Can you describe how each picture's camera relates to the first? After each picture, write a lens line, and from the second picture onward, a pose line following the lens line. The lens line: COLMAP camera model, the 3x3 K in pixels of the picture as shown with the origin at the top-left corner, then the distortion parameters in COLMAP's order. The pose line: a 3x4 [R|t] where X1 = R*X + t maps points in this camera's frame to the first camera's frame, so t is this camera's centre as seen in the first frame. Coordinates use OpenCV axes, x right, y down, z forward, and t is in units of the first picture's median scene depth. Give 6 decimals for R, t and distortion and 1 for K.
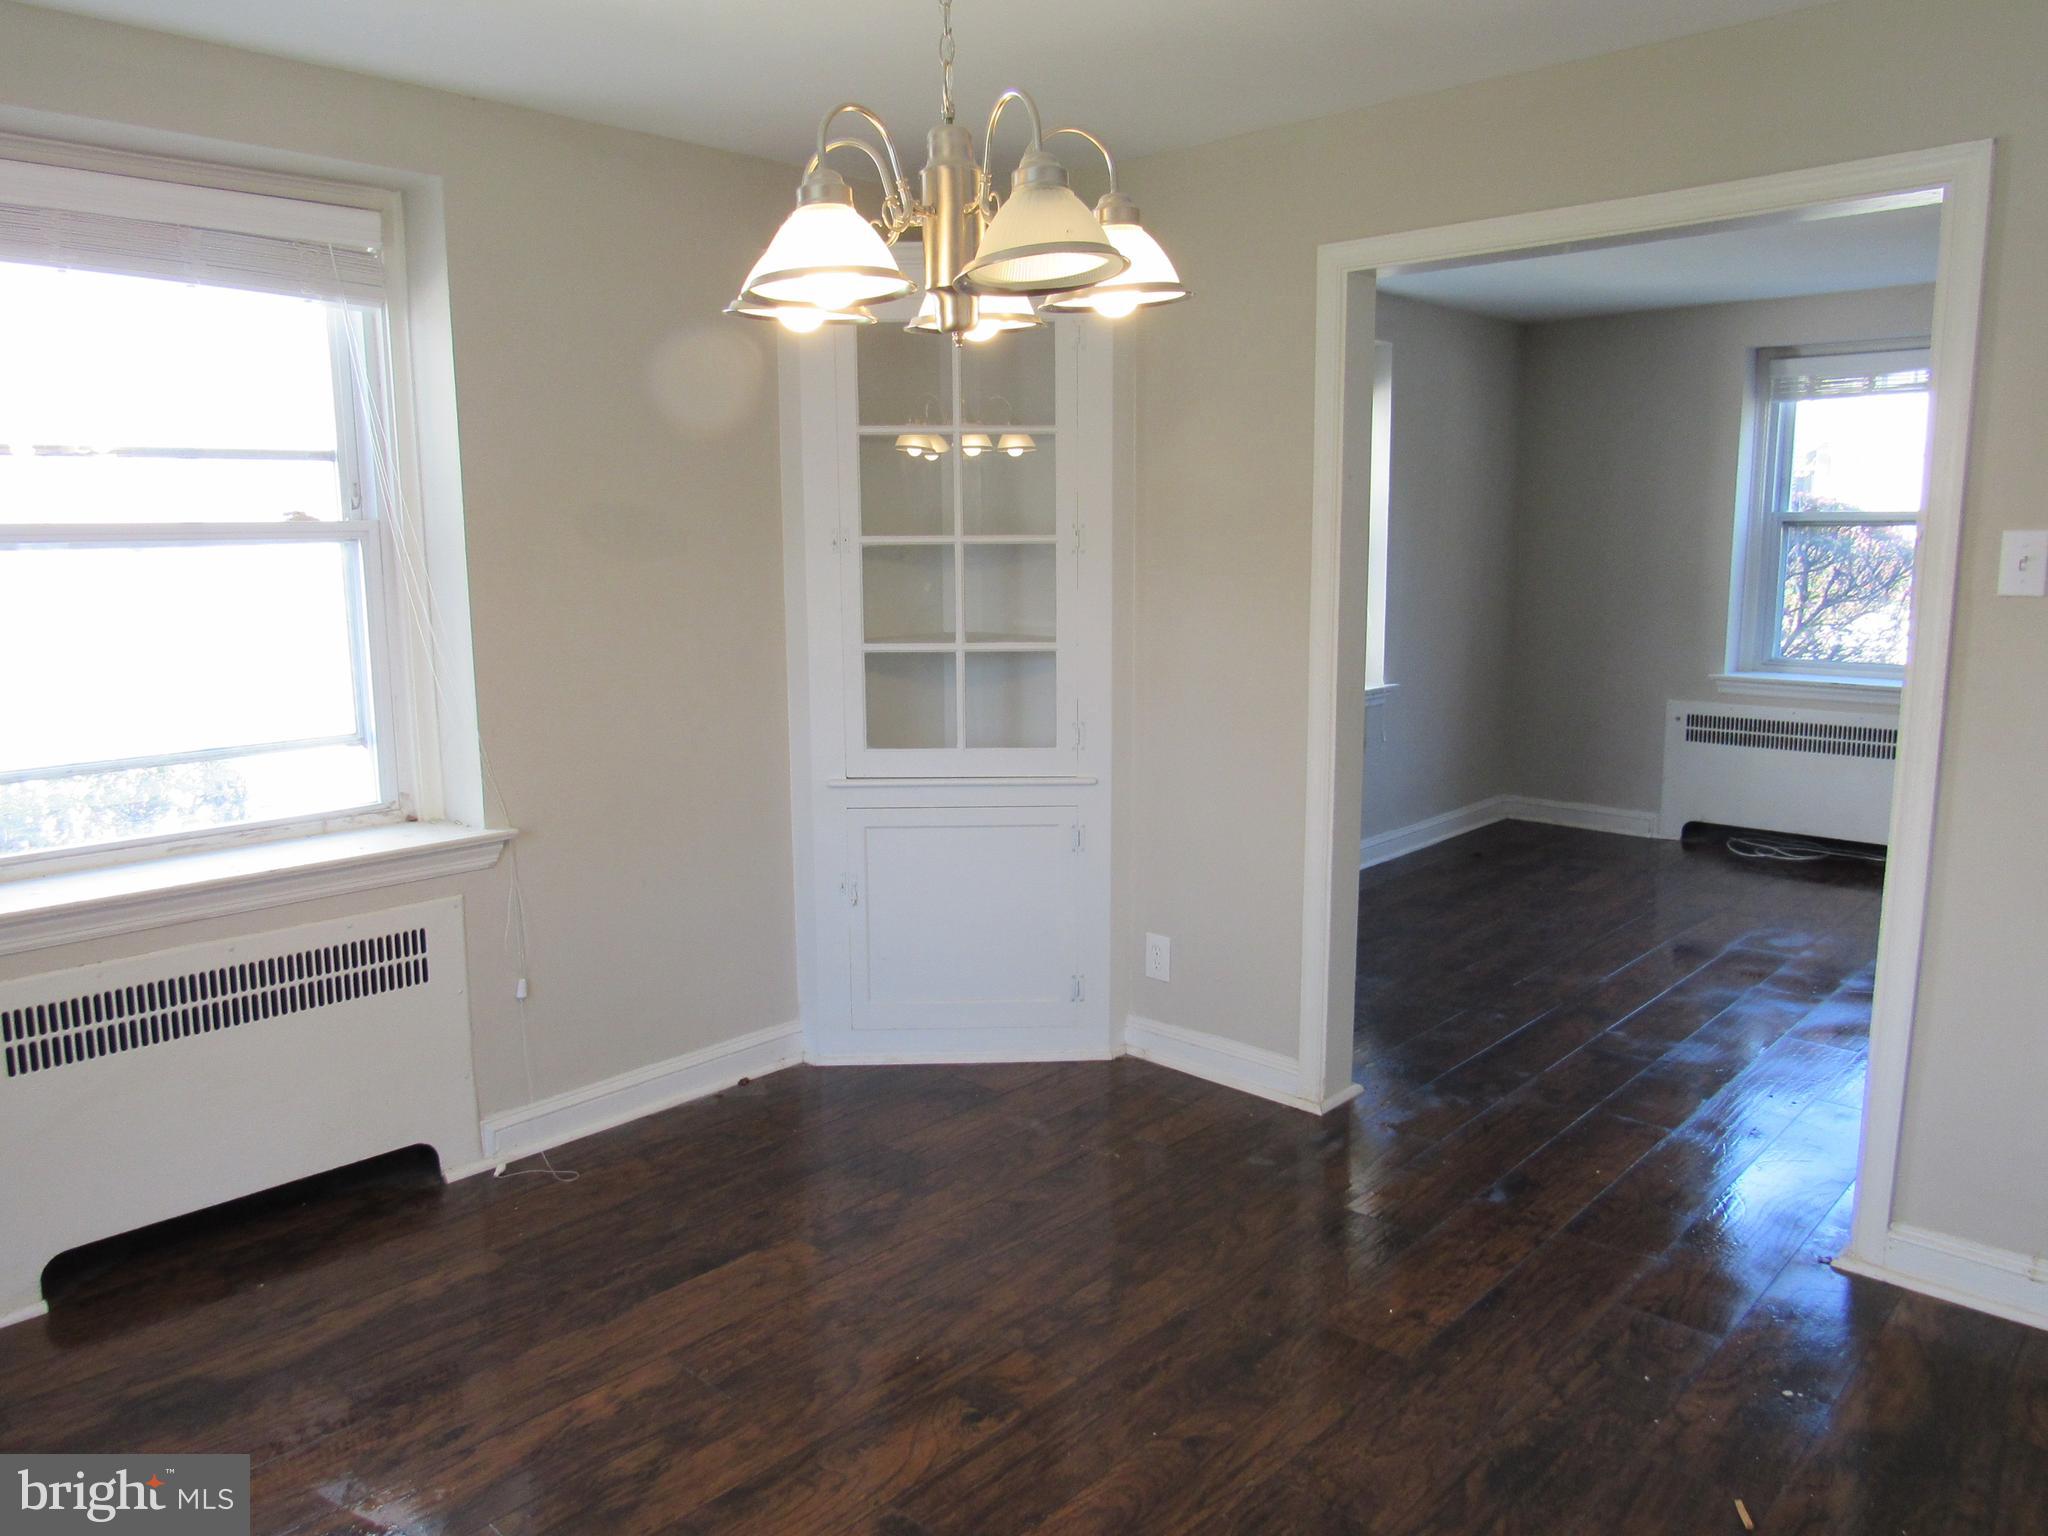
lens RADIAL K [[1350.4, 0, 1042.0], [0, 1350.4, 771.4], [0, 0, 1]] dist [-0.071092, -0.001130]
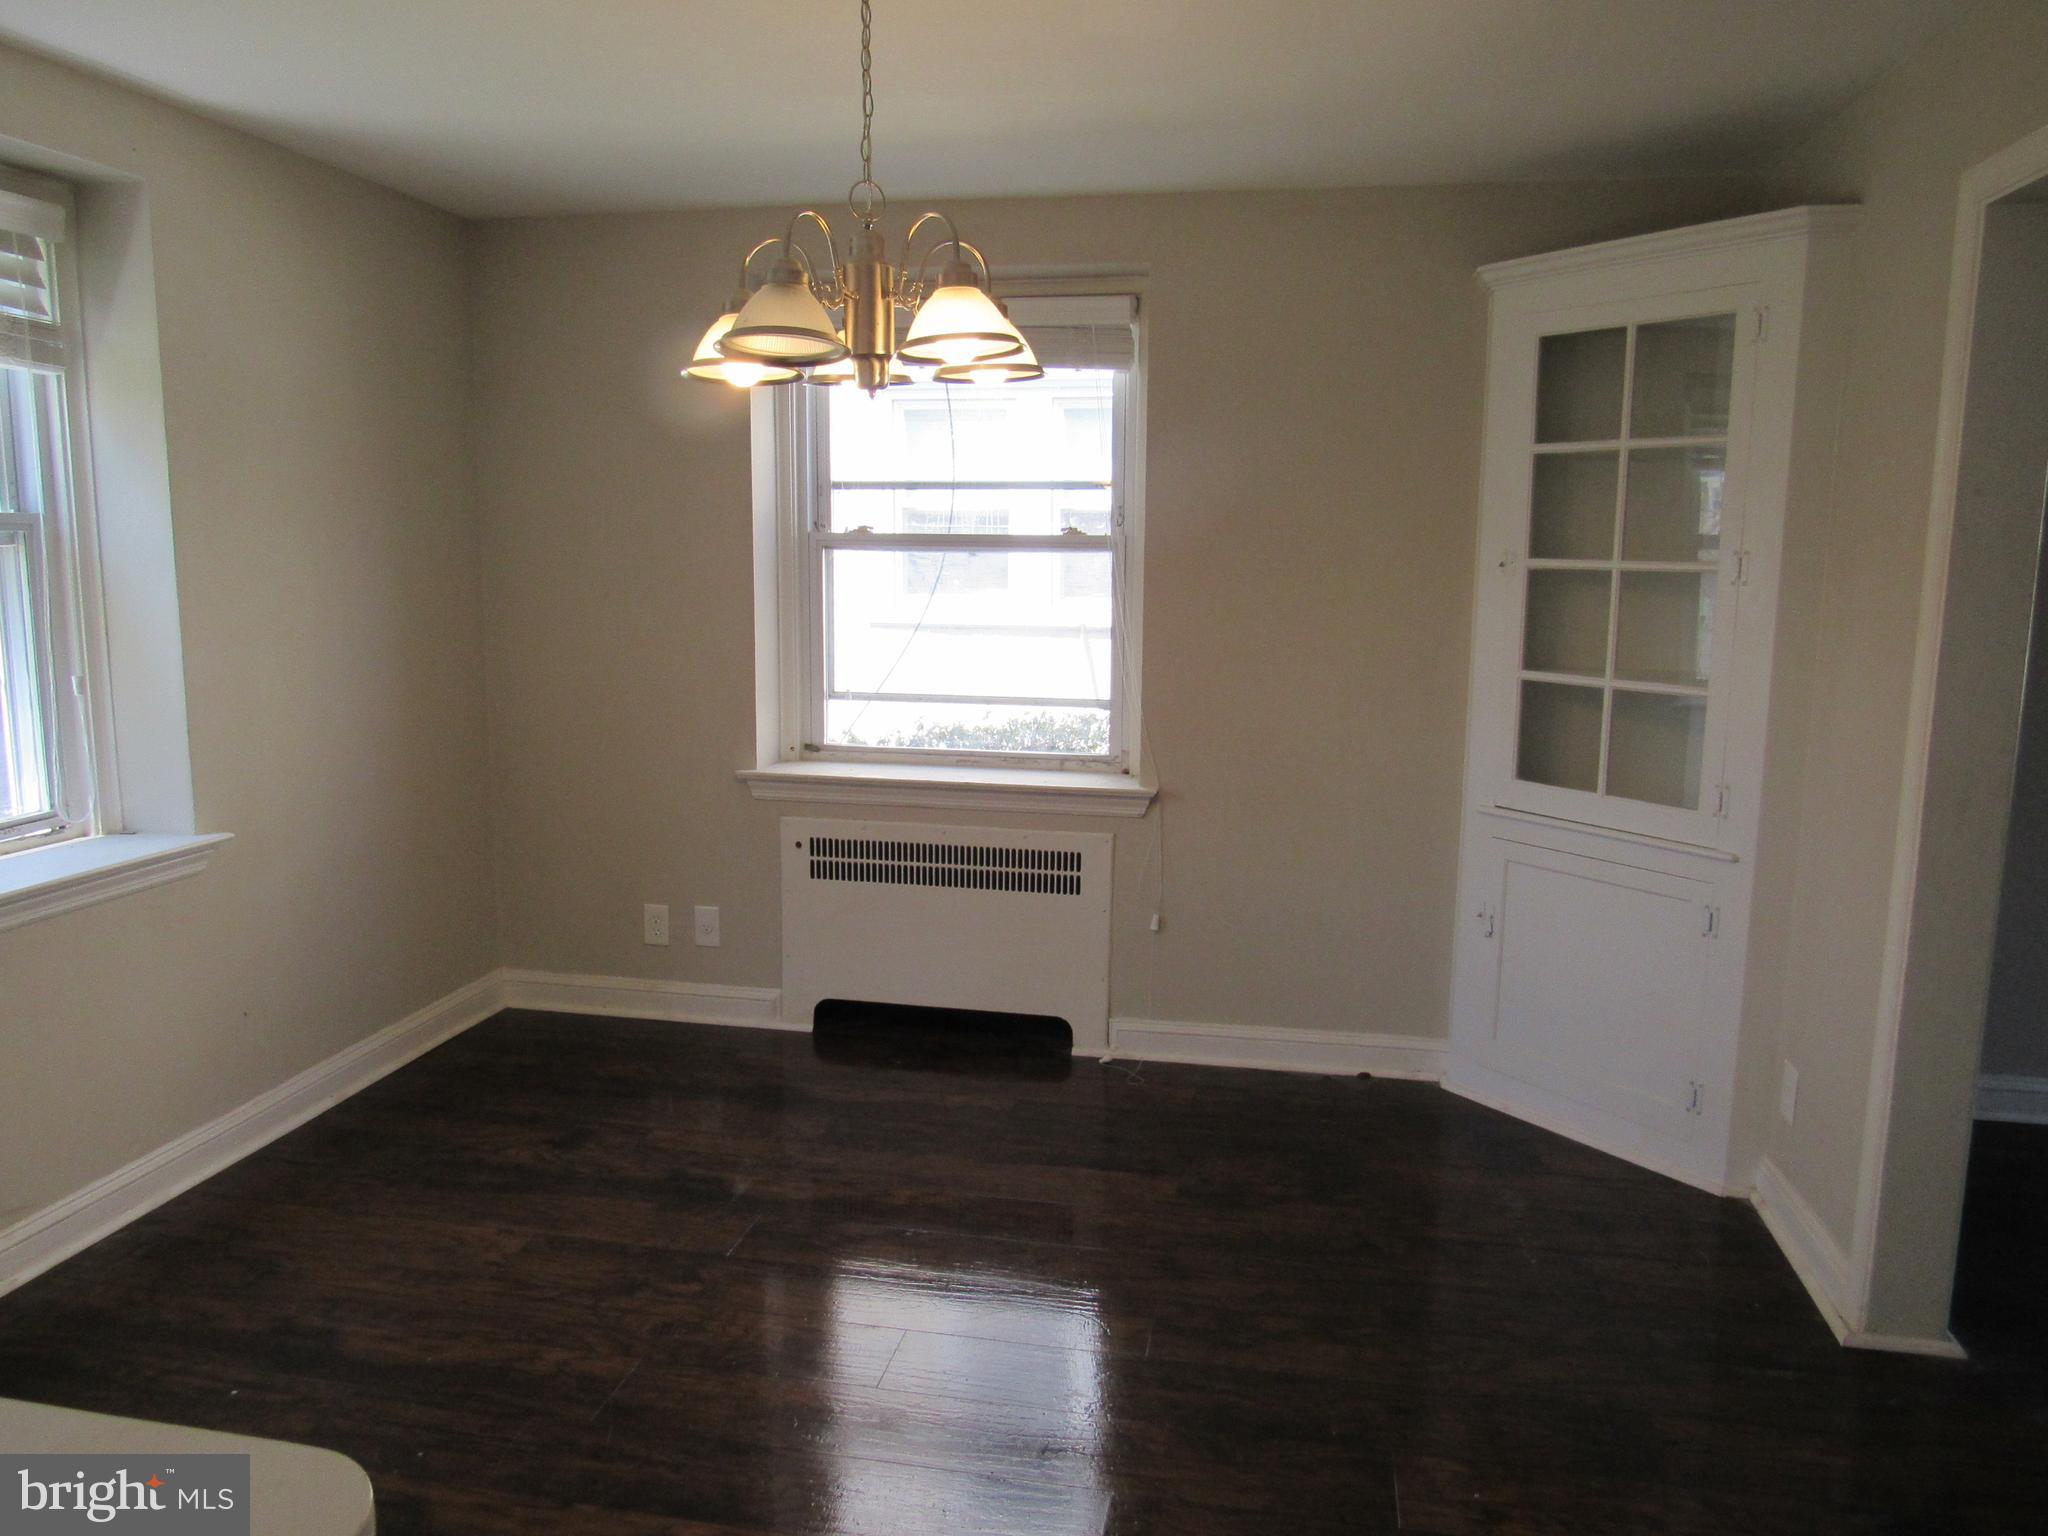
lens RADIAL K [[1350.4, 0, 1042.0], [0, 1350.4, 771.4], [0, 0, 1]] dist [-0.071092, -0.001130]
pose [[0.559968, 0.144748, -0.815772, 0.487802], [-0.159049, 0.985088, 0.065615, -0.033371], [0.813105, 0.093006, 0.574640, 0.184529]]
